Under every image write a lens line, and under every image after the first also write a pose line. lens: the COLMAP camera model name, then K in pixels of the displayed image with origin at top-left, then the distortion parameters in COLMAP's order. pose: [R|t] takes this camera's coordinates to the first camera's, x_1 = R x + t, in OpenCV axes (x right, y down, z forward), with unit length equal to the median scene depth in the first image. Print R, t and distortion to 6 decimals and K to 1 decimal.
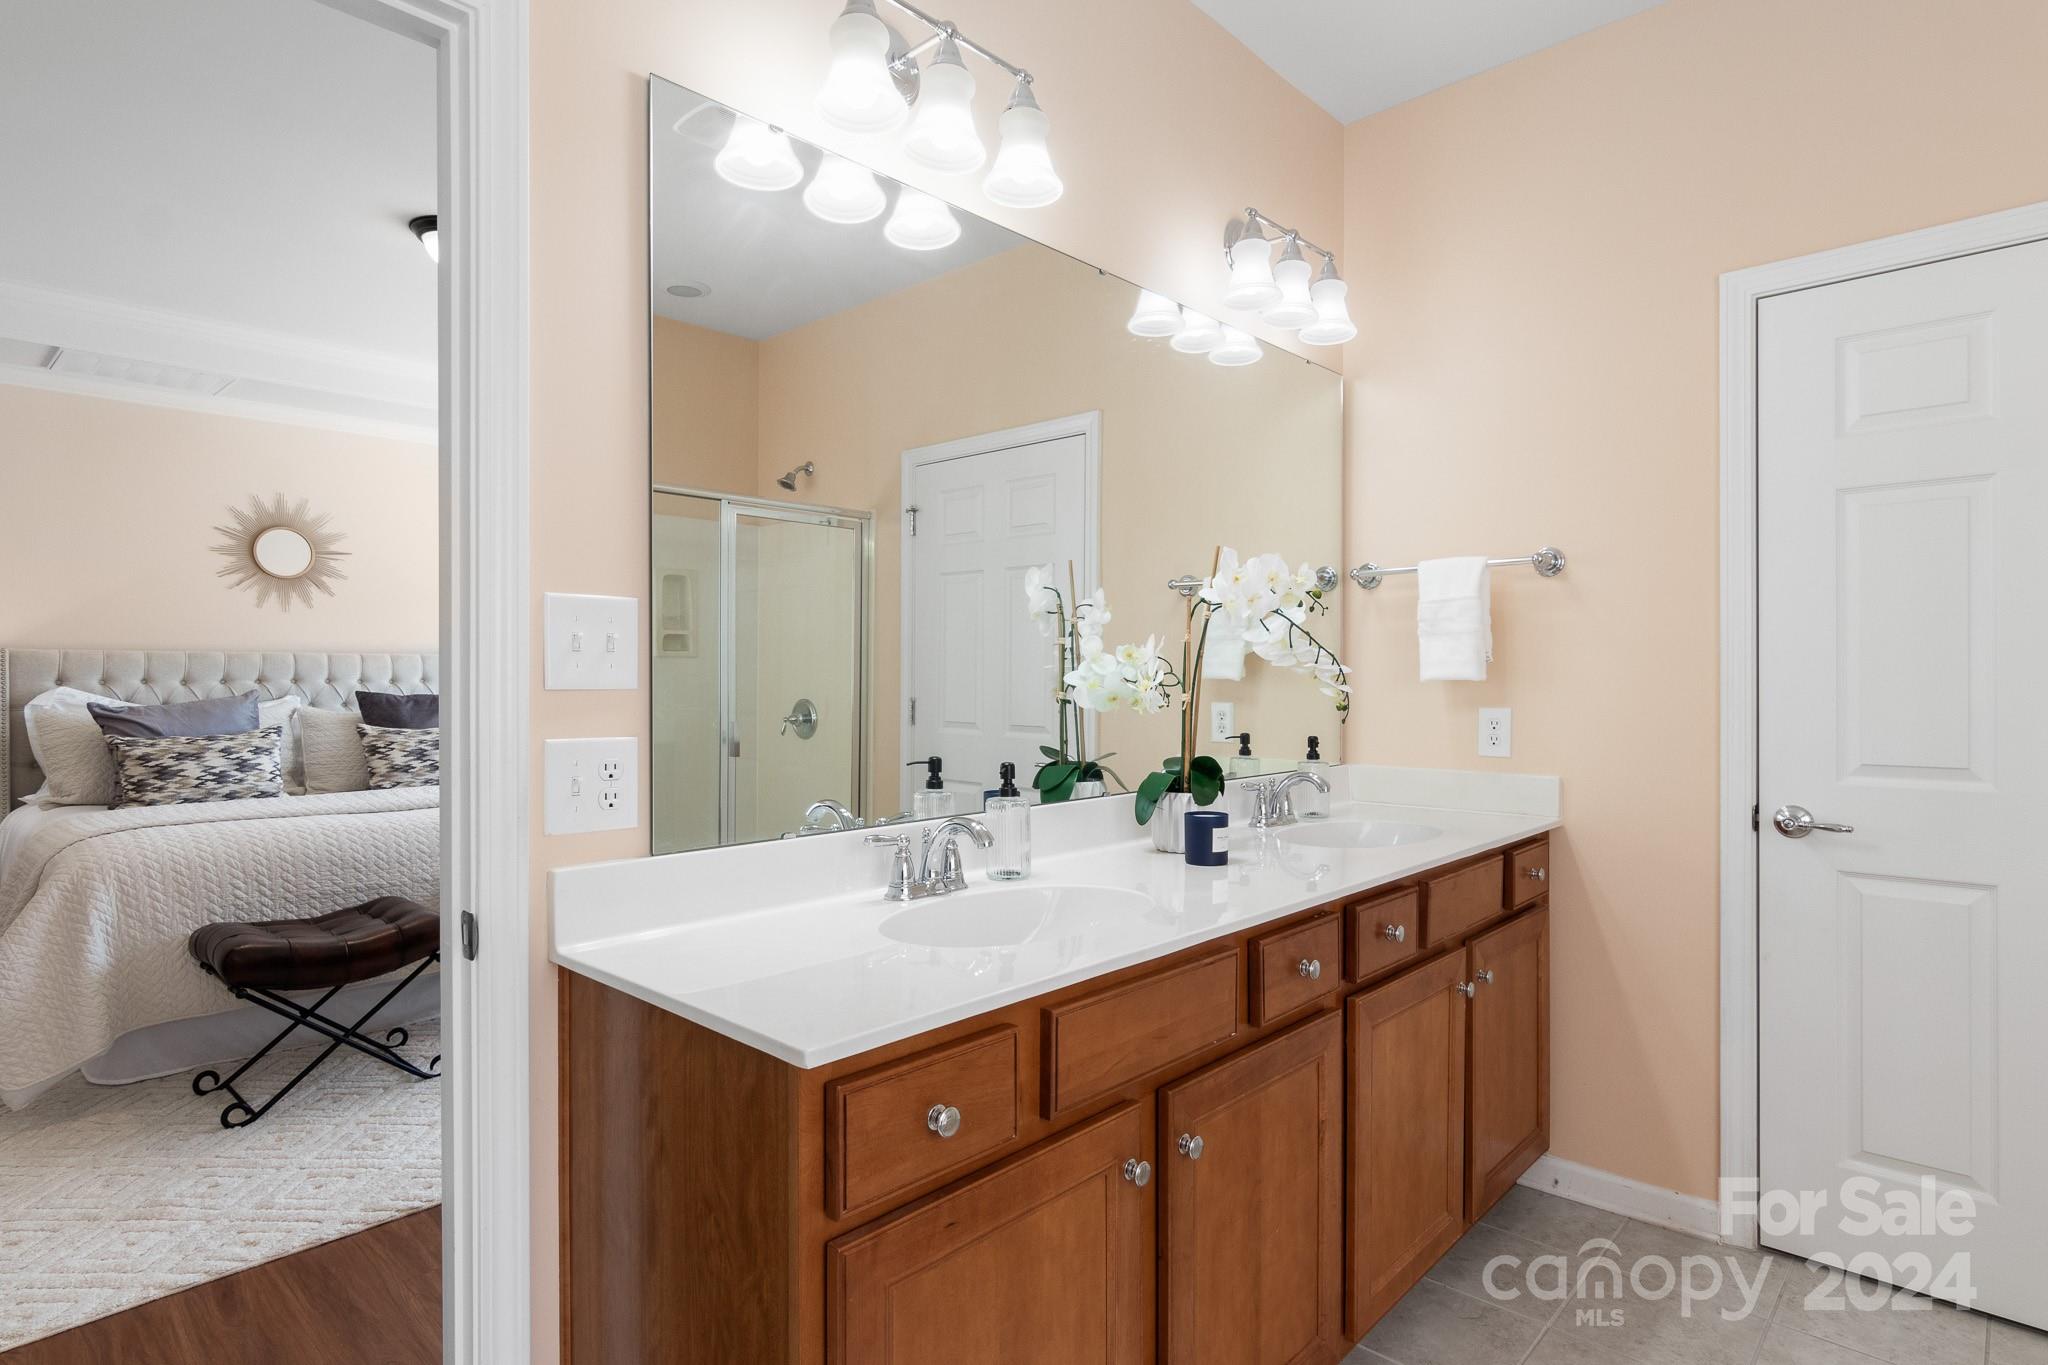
lens RADIAL K [[1051.0, 0, 1024.0], [0, 1051.0, 682.5], [0, 0, 1]] dist [0.000951, 0.001320]
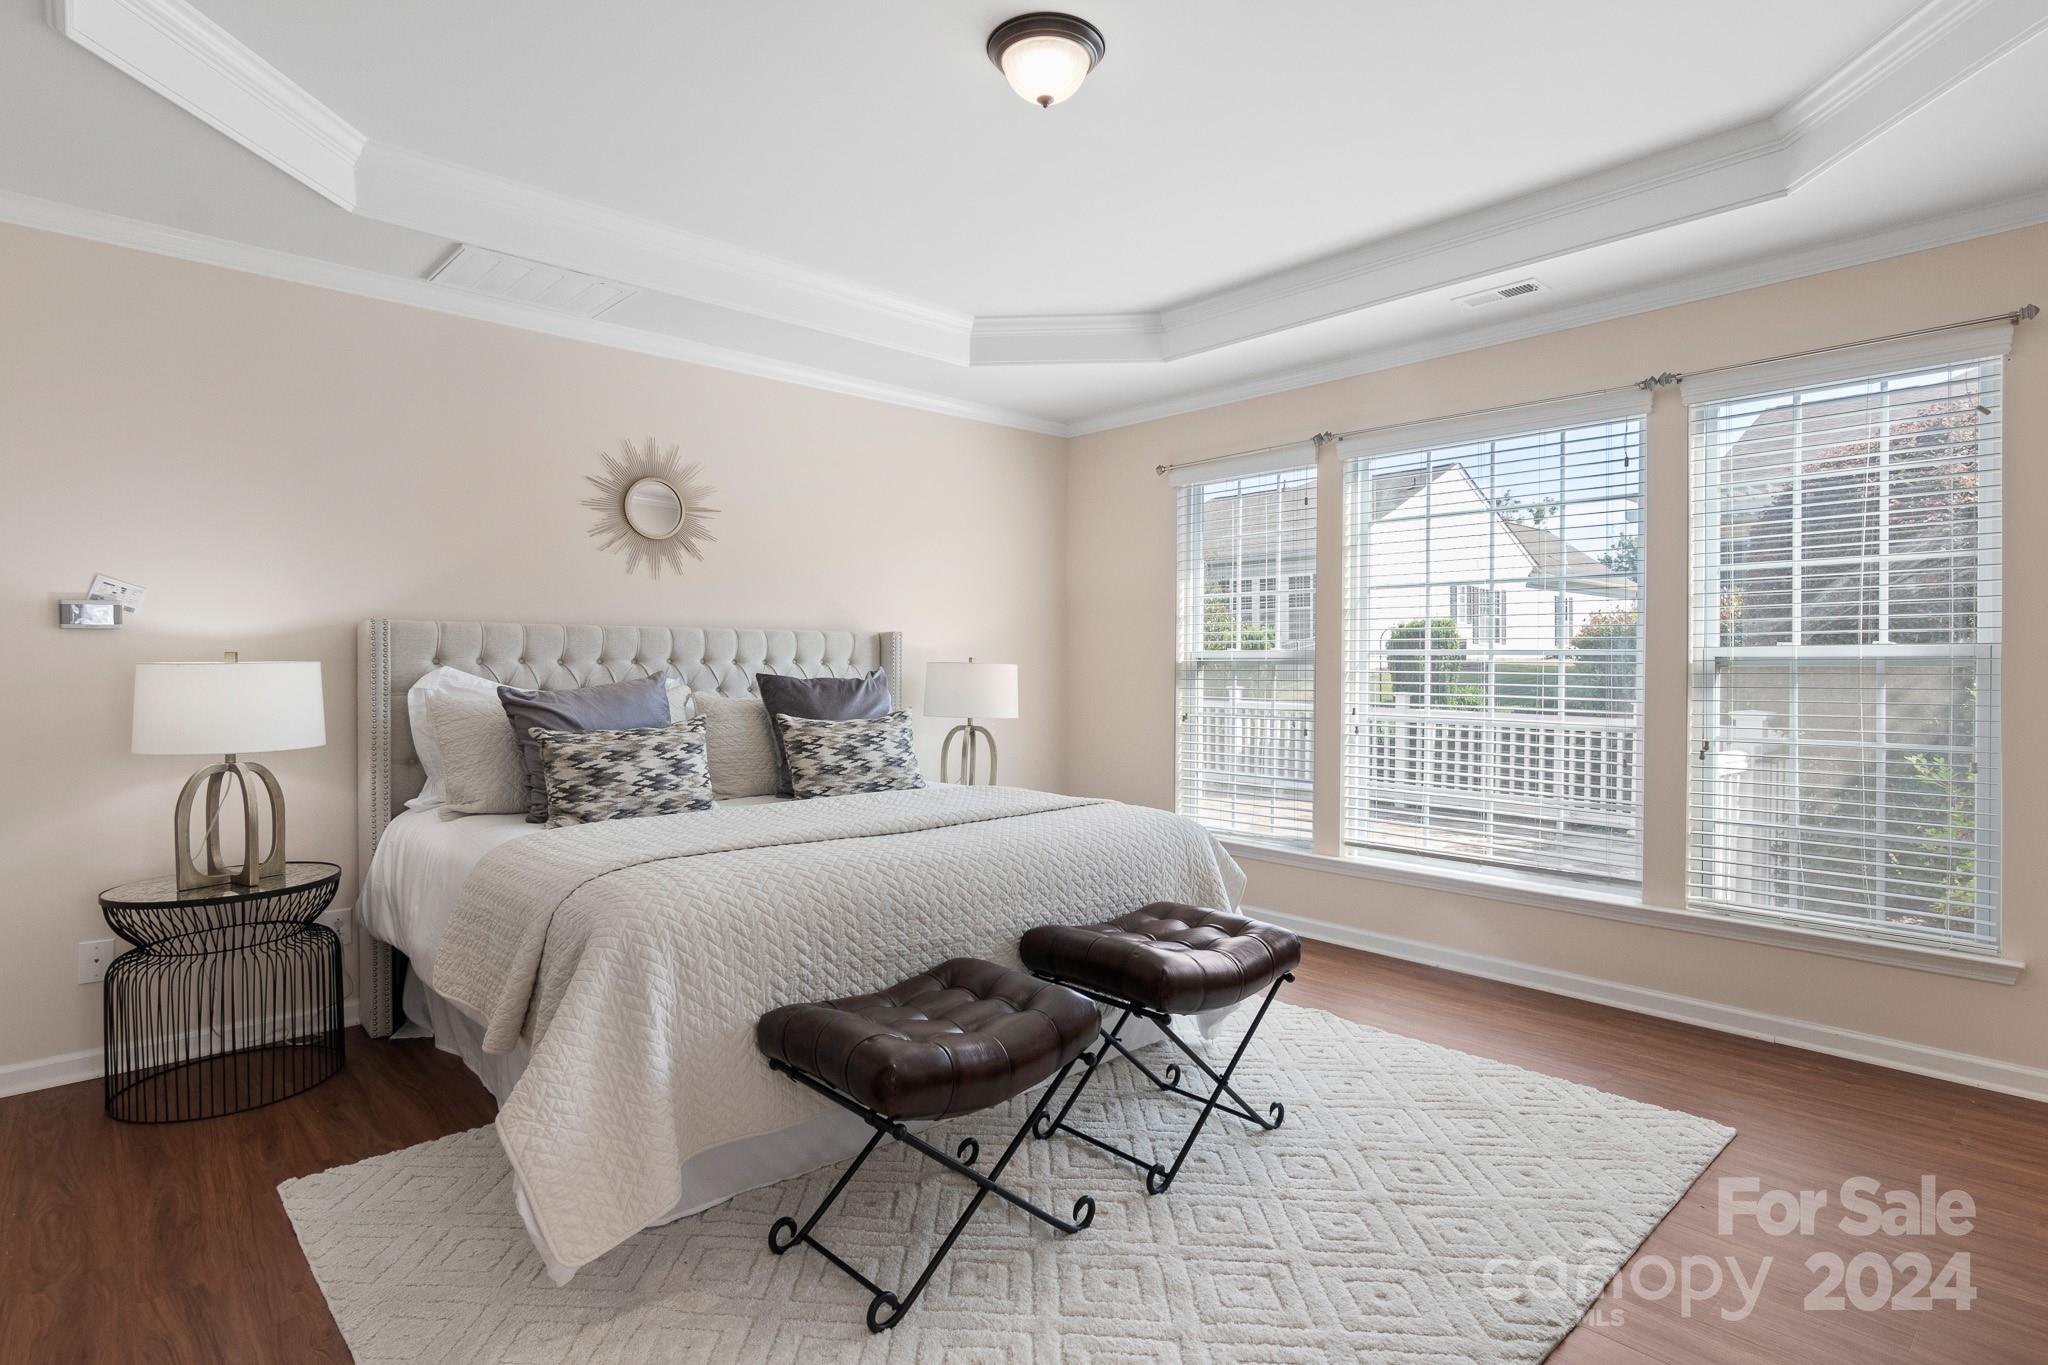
lens RADIAL K [[1026.5, 0, 1028.1], [0, 1026.5, 668.6], [0, 0, 1]] dist [-0.002443, -0.000291]
pose [[0.997256, 0.004364, -0.073907, -0.411820], [-0.004286, 0.999990, 0.001207, 0.002722], [0.073911, -0.000887, 0.997264, 0.243546]]
